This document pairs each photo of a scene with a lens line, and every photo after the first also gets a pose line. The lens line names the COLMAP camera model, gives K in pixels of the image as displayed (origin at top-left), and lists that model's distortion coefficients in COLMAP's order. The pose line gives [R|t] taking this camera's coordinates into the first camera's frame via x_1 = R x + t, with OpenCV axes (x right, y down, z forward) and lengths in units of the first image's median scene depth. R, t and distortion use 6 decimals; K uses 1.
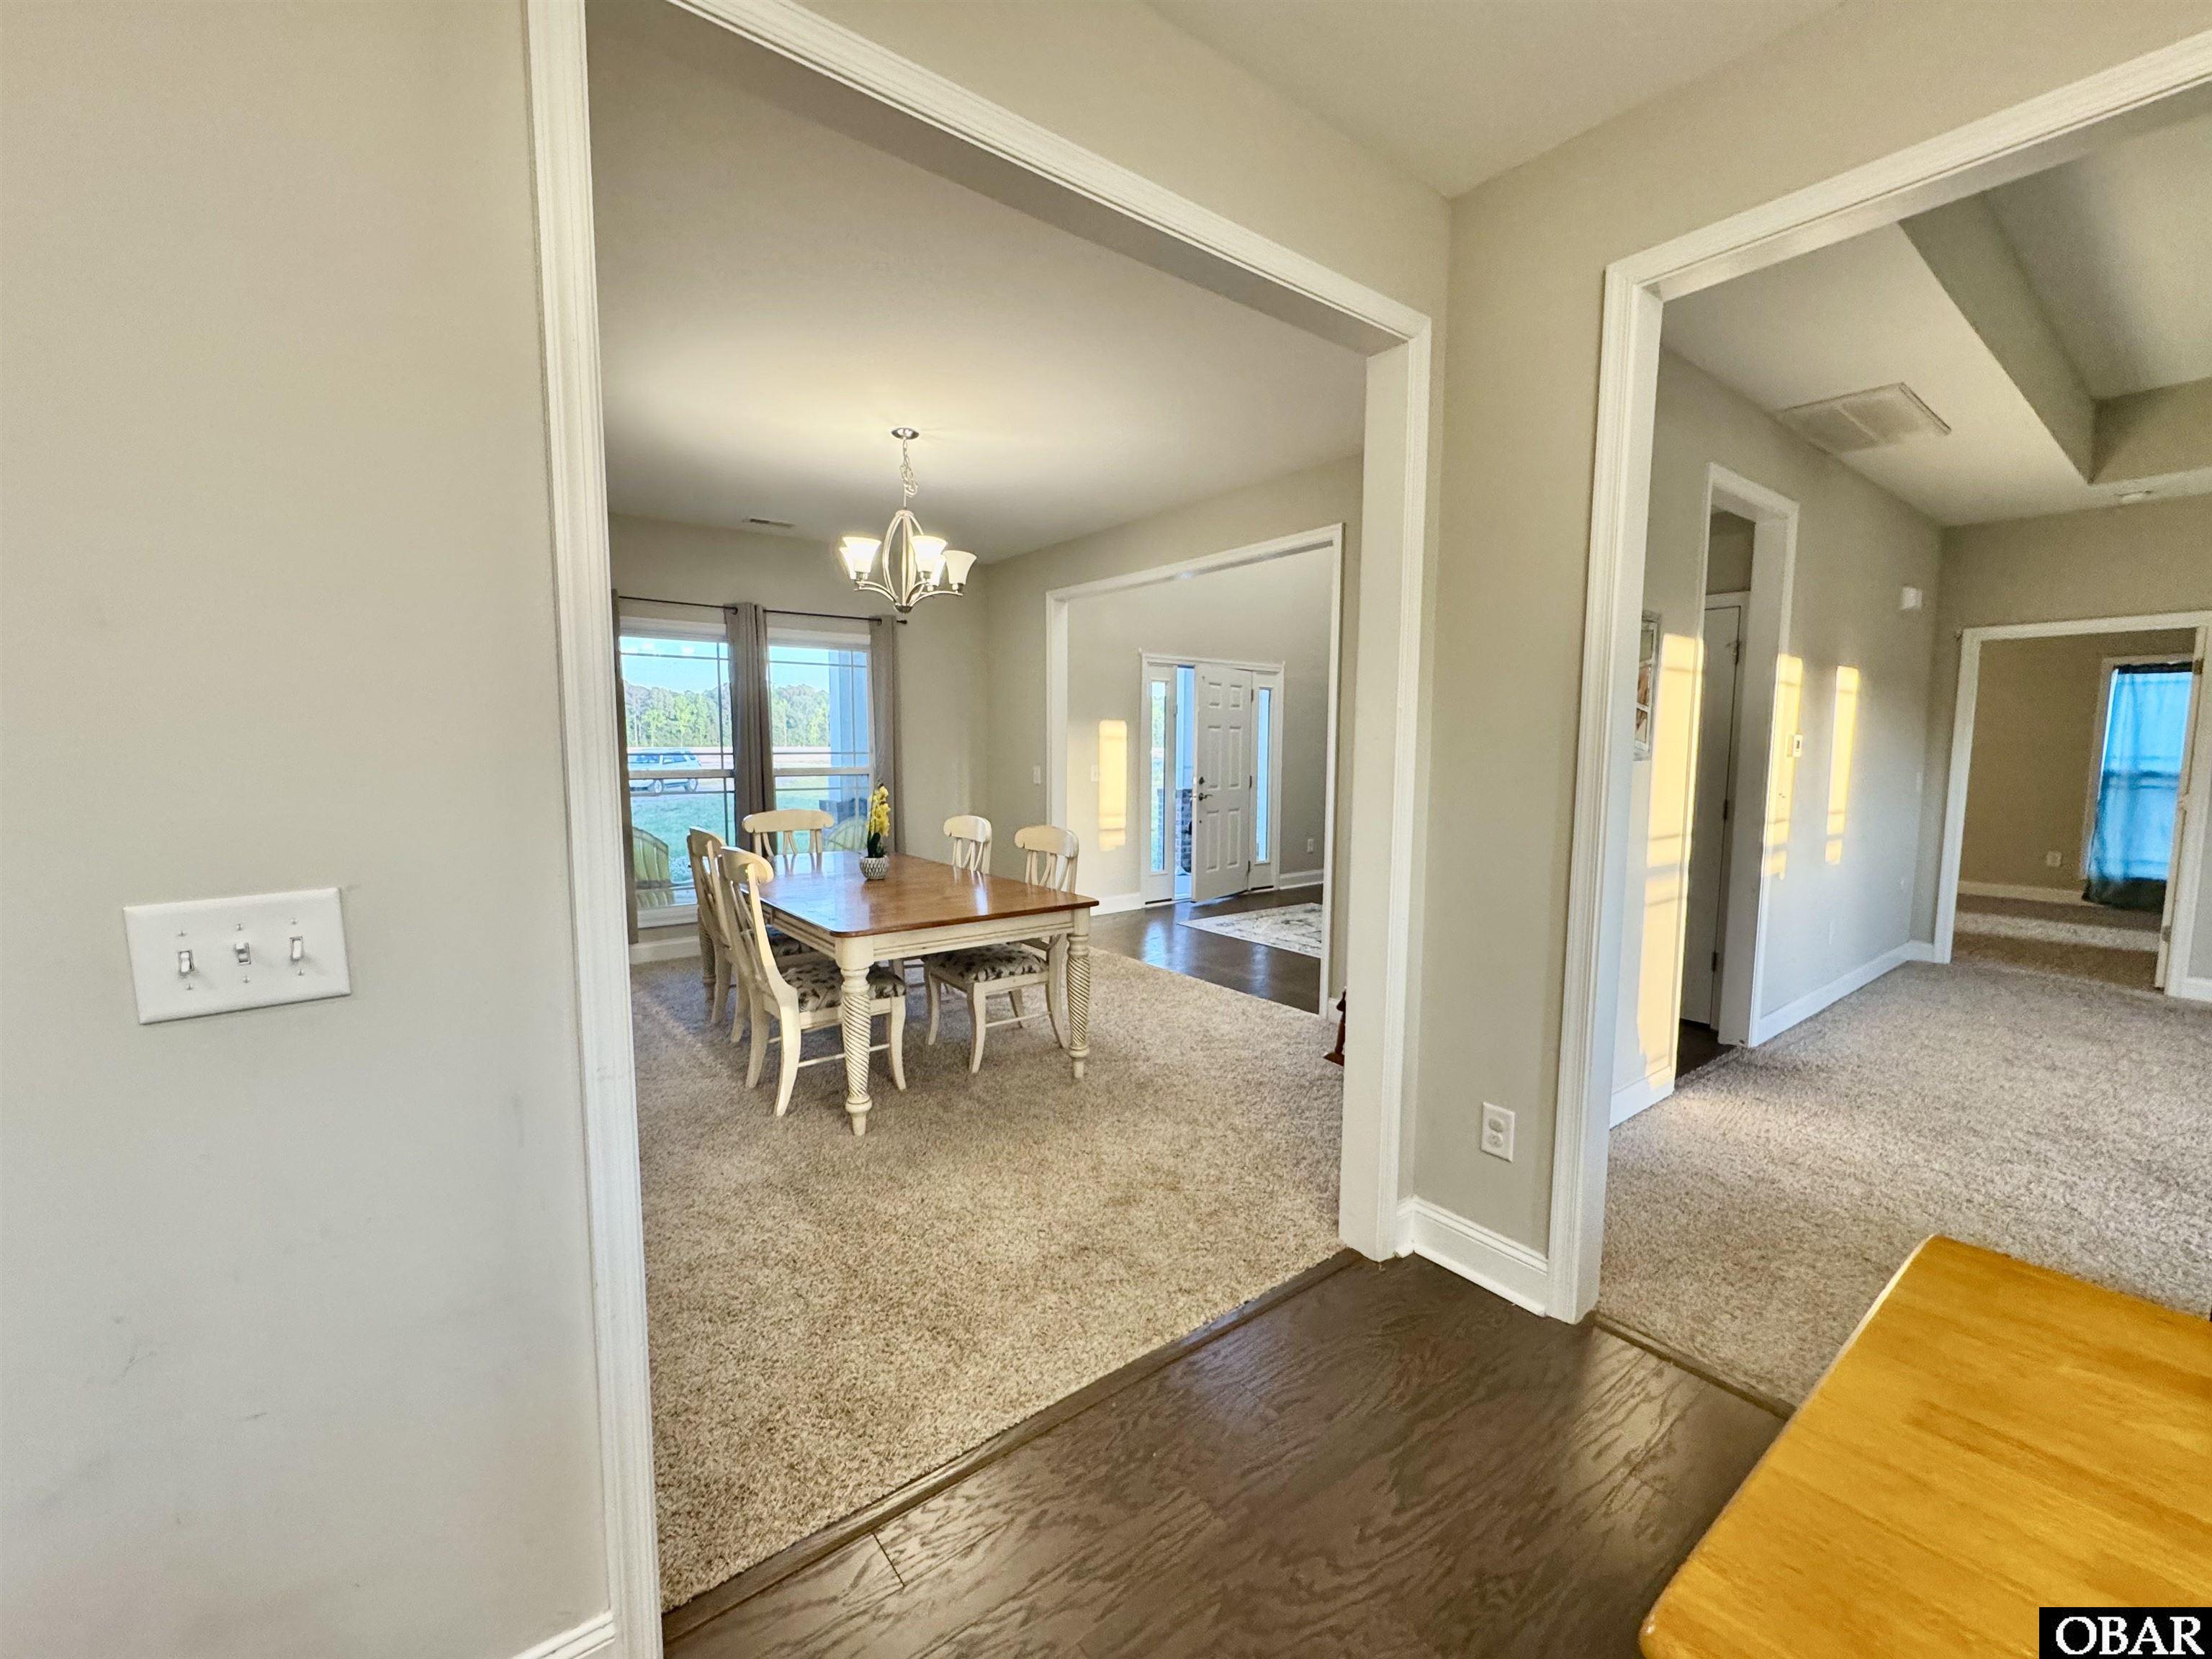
lens RADIAL K [[912.4, 0, 1097.3], [0, 912.4, 834.5], [0, 0, 1]] dist [-0.008203, 0.000245]
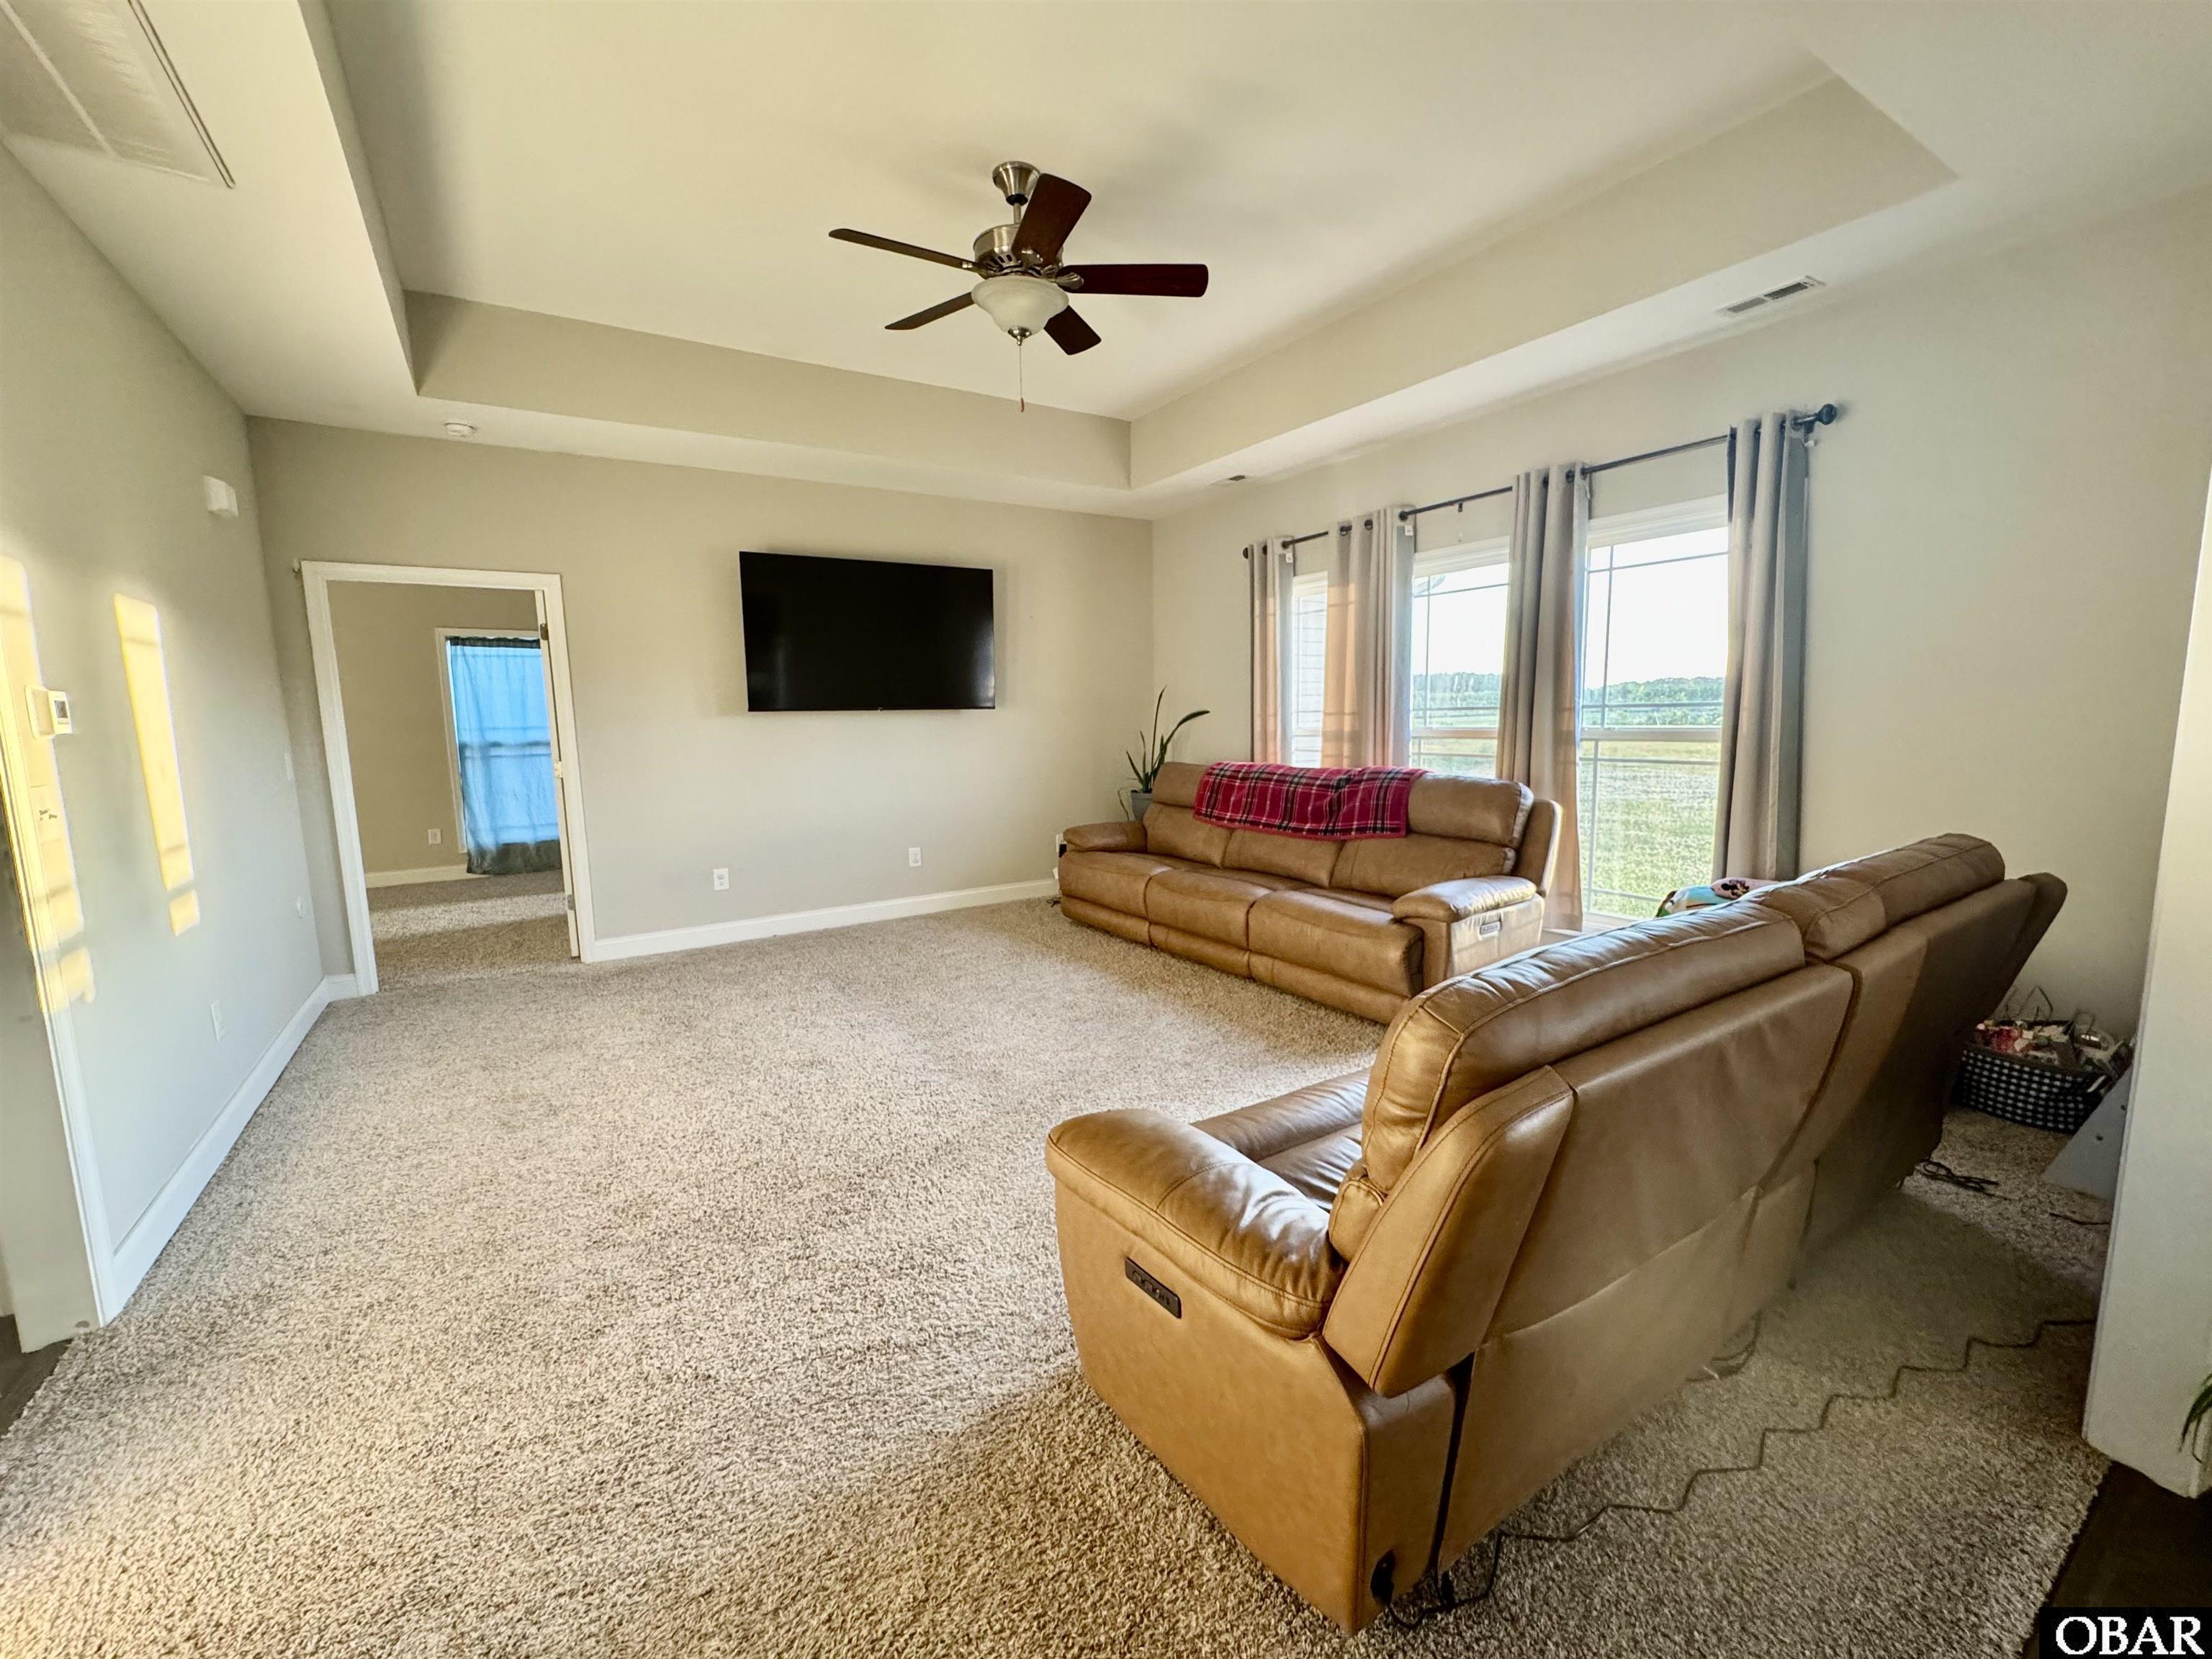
lens RADIAL K [[913.5, 0, 1100.4], [0, 913.5, 833.3], [0, 0, 1]] dist [-0.009204, 0.001041]
pose [[0.086404, -0.137103, 0.986781, 0.228328], [0.120133, 0.984692, 0.126293, -0.018476], [-0.988991, 0.107632, 0.101552, 0.277744]]
